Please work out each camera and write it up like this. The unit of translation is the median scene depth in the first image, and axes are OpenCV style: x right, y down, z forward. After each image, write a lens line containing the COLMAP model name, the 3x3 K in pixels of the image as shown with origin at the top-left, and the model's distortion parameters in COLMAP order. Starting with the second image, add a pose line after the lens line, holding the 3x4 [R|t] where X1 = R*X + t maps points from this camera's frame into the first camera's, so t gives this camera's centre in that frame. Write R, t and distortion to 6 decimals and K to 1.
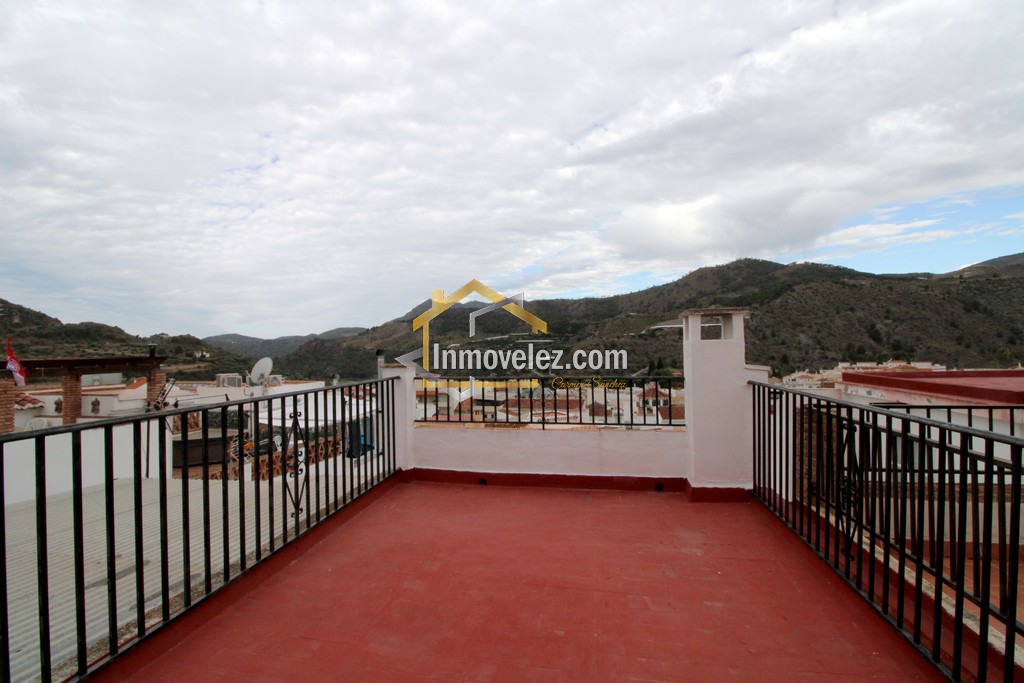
lens RADIAL K [[480.4, 0, 526.4], [0, 480.4, 352.4], [0, 0, 1]] dist [-0.003362, -0.010550]
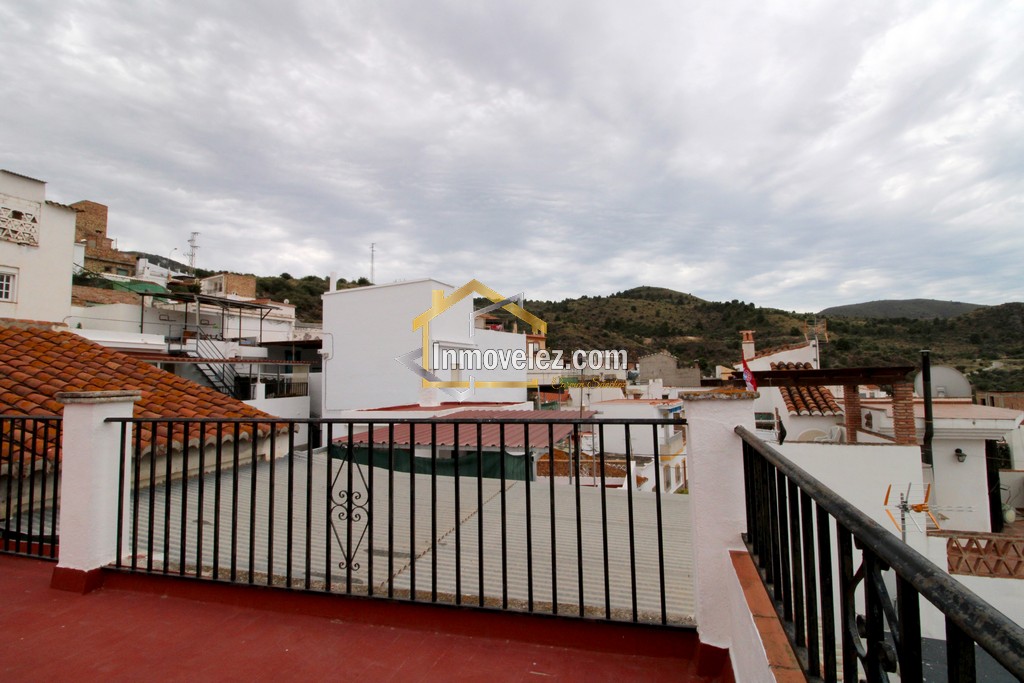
lens RADIAL K [[480.4, 0, 541.2], [0, 480.4, 329.1], [0, 0, 1]] dist [-0.003362, -0.010550]
pose [[-0.124199, -0.075623, -0.989371, 0.058842], [0.017266, 0.996776, -0.078356, -0.001038], [0.992107, -0.026814, -0.122493, 0.251791]]
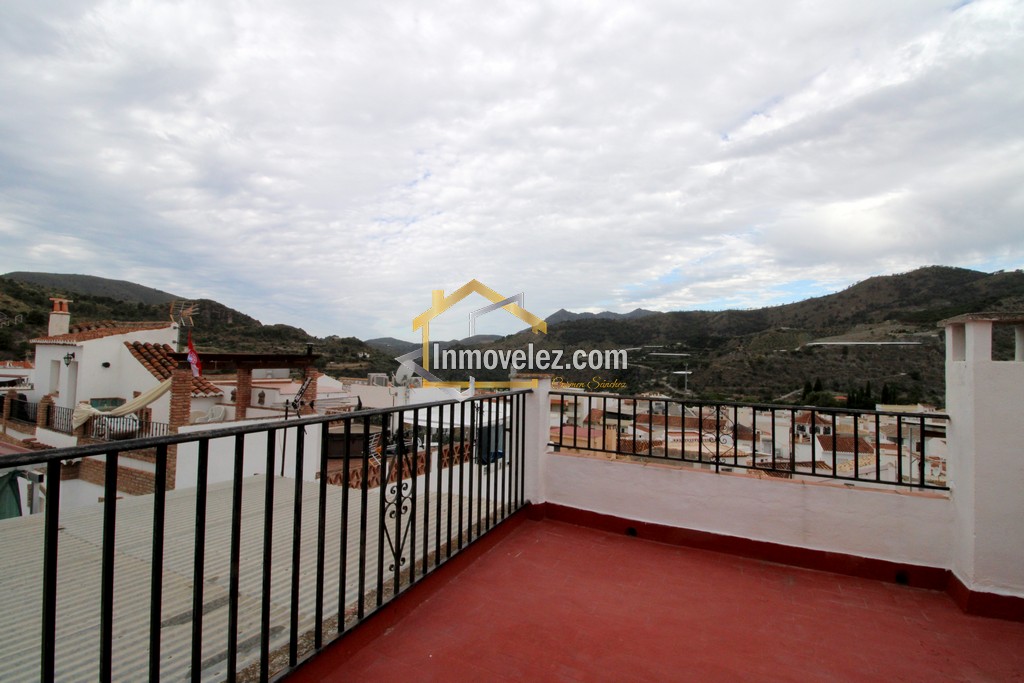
lens RADIAL K [[480.4, 0, 517.5], [0, 480.4, 337.4], [0, 0, 1]] dist [-0.003362, -0.010550]
pose [[0.958096, 0.027886, -0.285088, -0.014770], [-0.042893, 0.997996, -0.046531, 0.000170], [0.283219, 0.056809, 0.957371, 0.051259]]
